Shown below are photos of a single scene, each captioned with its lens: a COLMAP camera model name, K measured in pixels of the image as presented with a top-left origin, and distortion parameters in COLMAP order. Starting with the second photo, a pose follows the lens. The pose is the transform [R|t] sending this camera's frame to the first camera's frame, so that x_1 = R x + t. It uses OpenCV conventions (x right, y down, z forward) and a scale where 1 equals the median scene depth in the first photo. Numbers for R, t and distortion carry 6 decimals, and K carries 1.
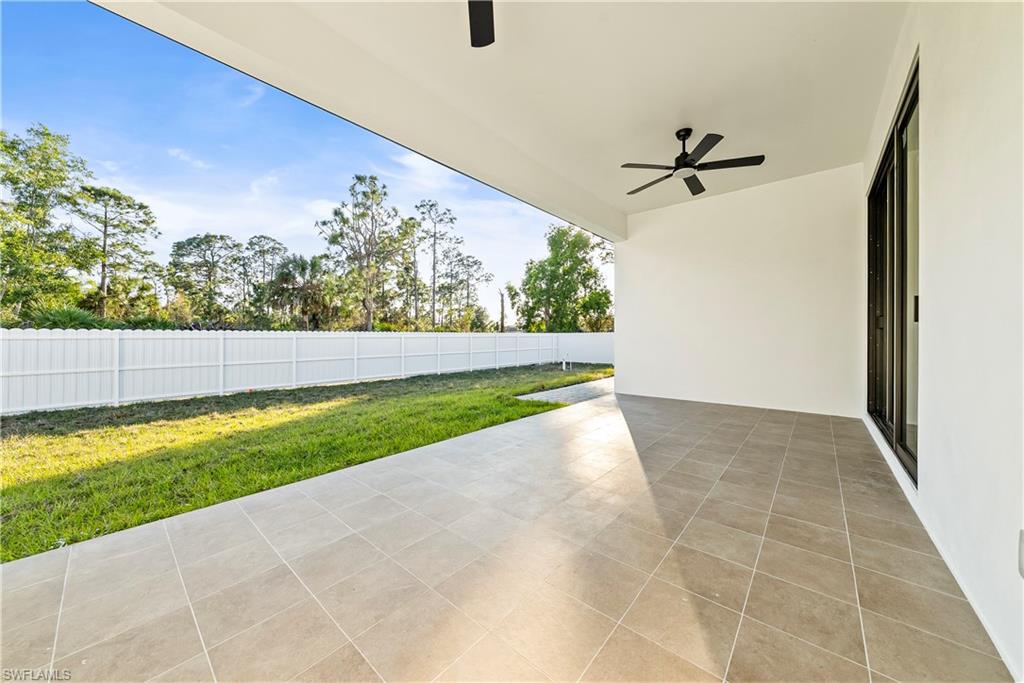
lens RADIAL K [[349.3, 0, 512.9], [0, 349.3, 334.8], [0, 0, 1]] dist [-0.001702, 0.000138]
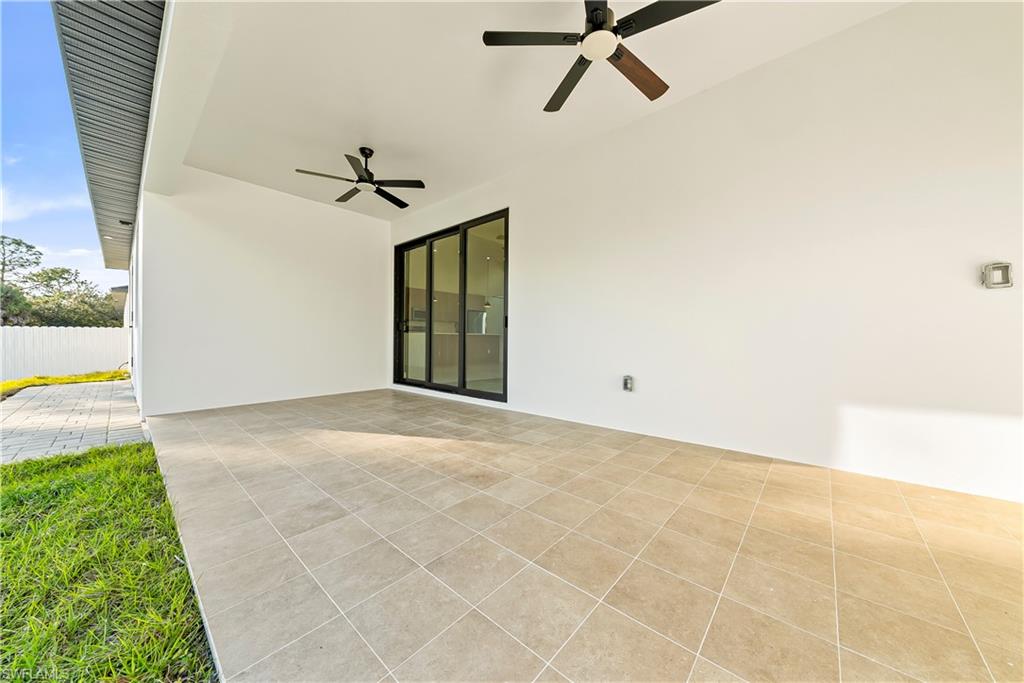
lens RADIAL K [[349.3, 0, 507.4], [0, 349.3, 339.5], [0, 0, 1]] dist [-0.001702, 0.000138]
pose [[0.027967, -0.000196, 0.999609, -0.101143], [-0.008237, 0.999966, 0.000427, 0.003668], [-0.999575, -0.008246, 0.027965, 0.082819]]
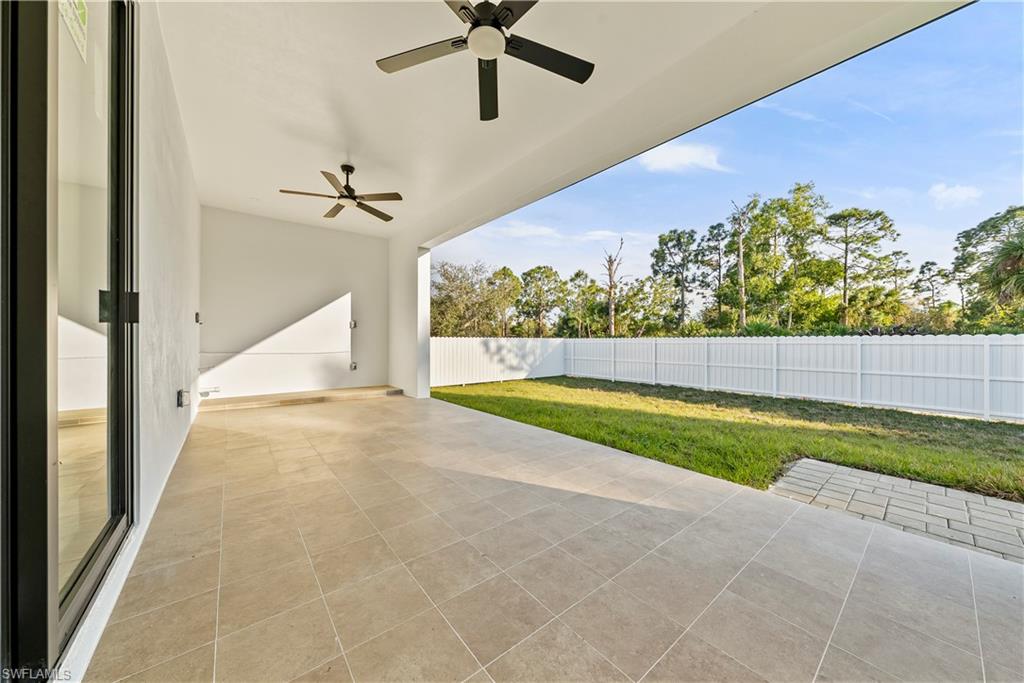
lens RADIAL K [[349.3, 0, 514.7], [0, 349.3, 341.6], [0, 0, 1]] dist [-0.001702, 0.000138]
pose [[-0.167772, -0.000377, -0.985826, 0.161146], [0.002583, 0.999996, -0.000822, 0.000955], [0.985822, -0.002685, -0.167771, 0.179350]]
